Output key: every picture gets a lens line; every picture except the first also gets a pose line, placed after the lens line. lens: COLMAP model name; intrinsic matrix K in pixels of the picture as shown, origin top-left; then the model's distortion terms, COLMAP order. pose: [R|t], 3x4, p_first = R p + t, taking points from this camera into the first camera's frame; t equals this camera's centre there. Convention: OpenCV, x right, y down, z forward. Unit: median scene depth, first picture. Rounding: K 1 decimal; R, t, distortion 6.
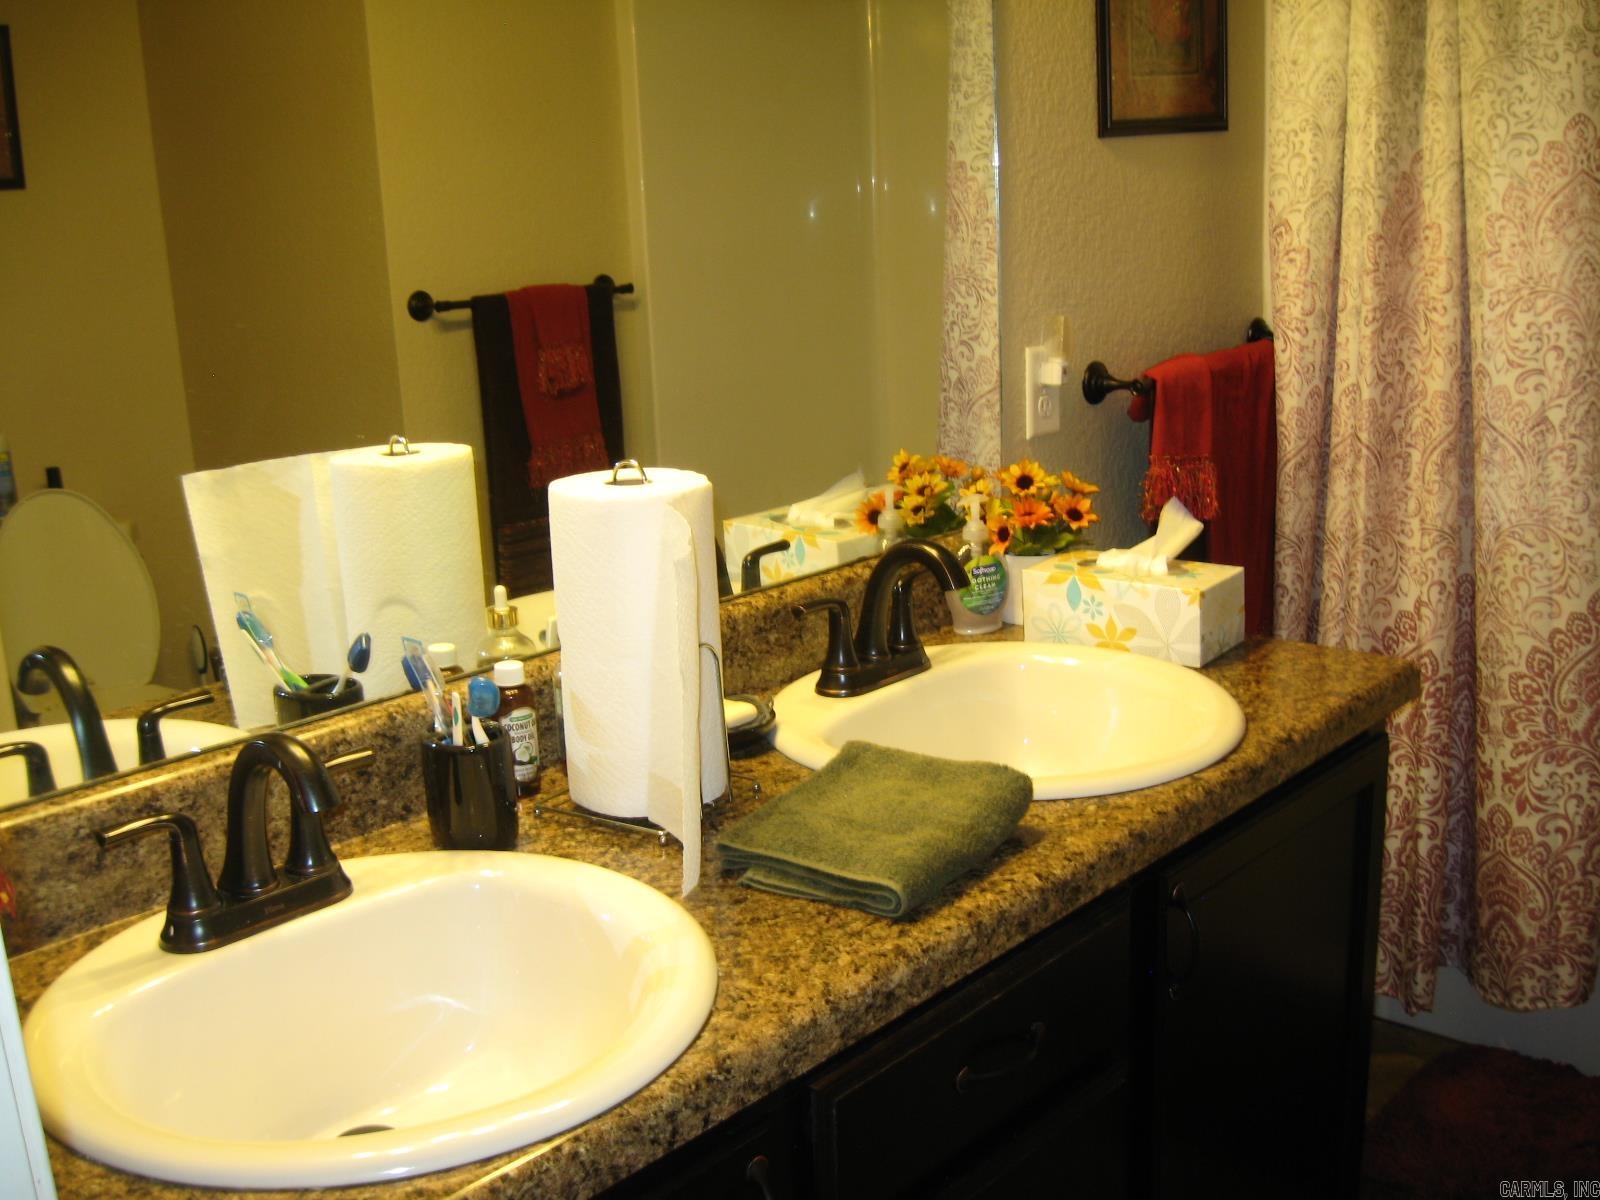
lens RADIAL K [[1662.0, 0, 808.7], [0, 1662.0, 624.2], [0, 0, 1]] dist [-0.142355, 0.074218]
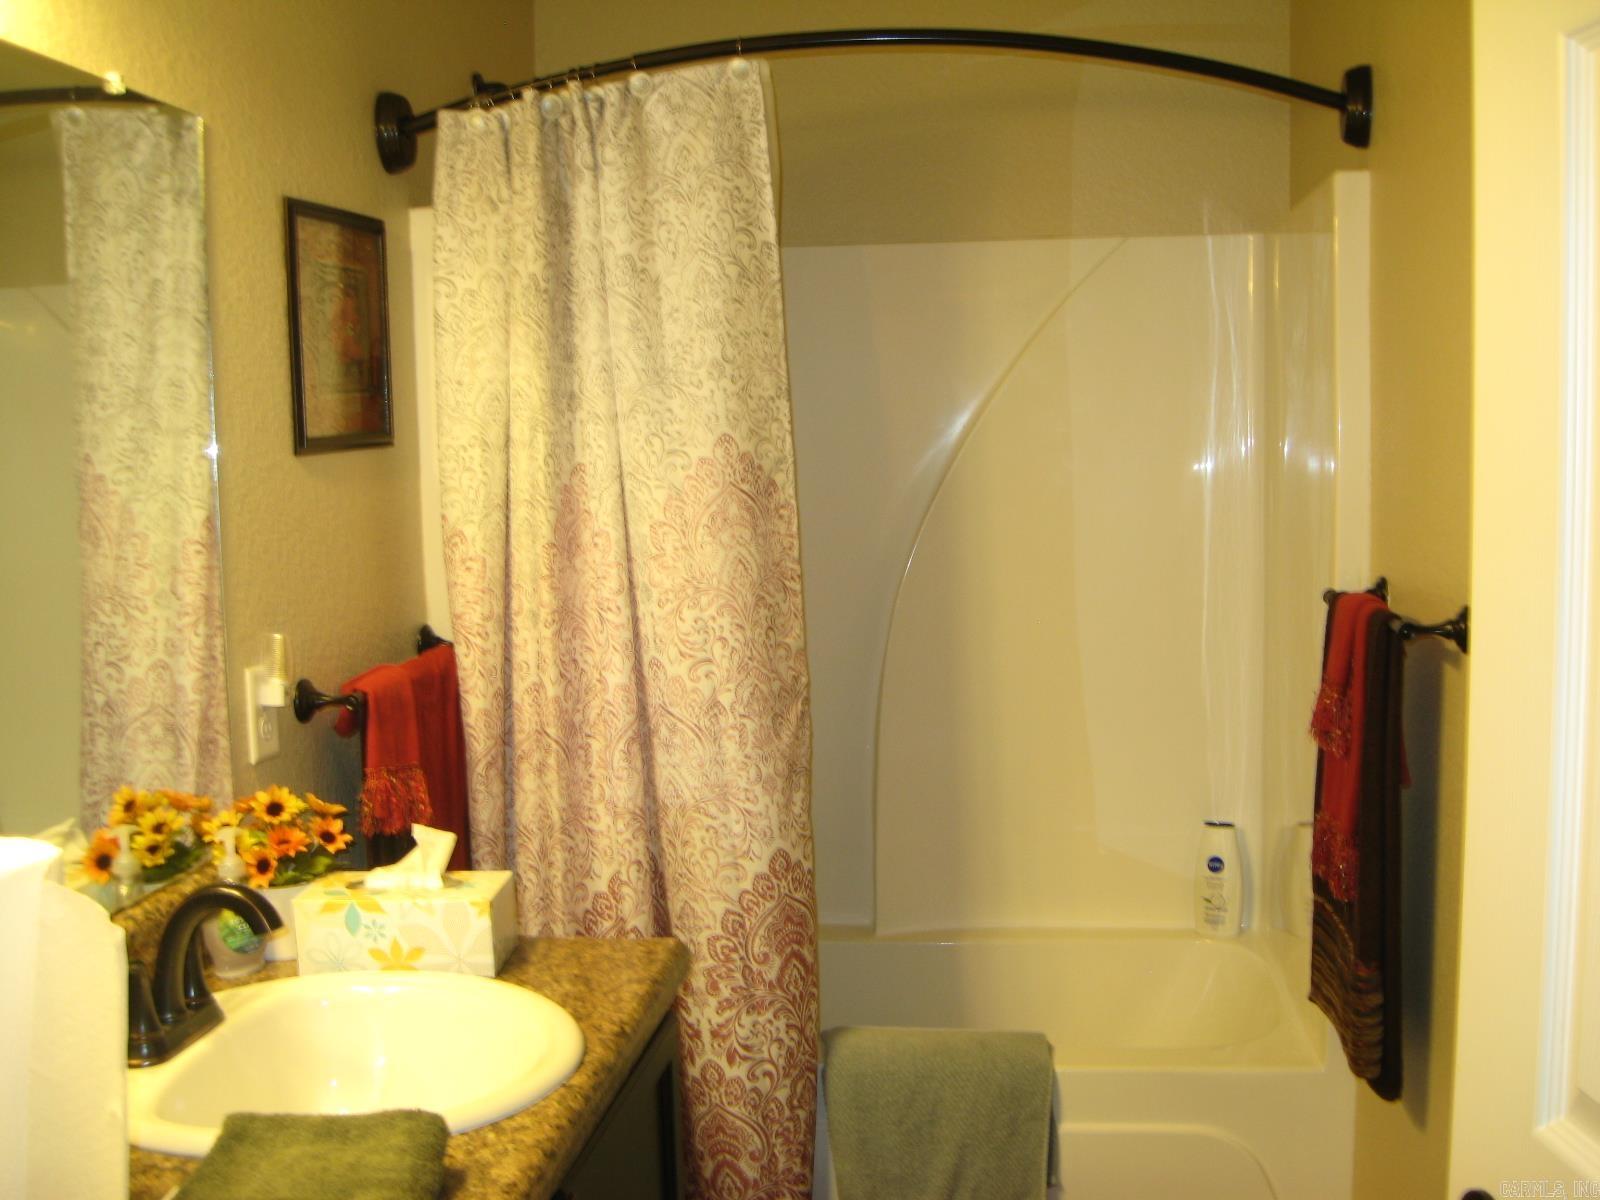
lens RADIAL K [[1662.0, 0, 808.7], [0, 1662.0, 624.2], [0, 0, 1]] dist [-0.142355, 0.074218]
pose [[0.813261, -0.037805, 0.580670, -0.145311], [0.137801, 0.982015, -0.129064, -0.023031], [-0.565348, 0.184980, 0.803844, 0.037320]]
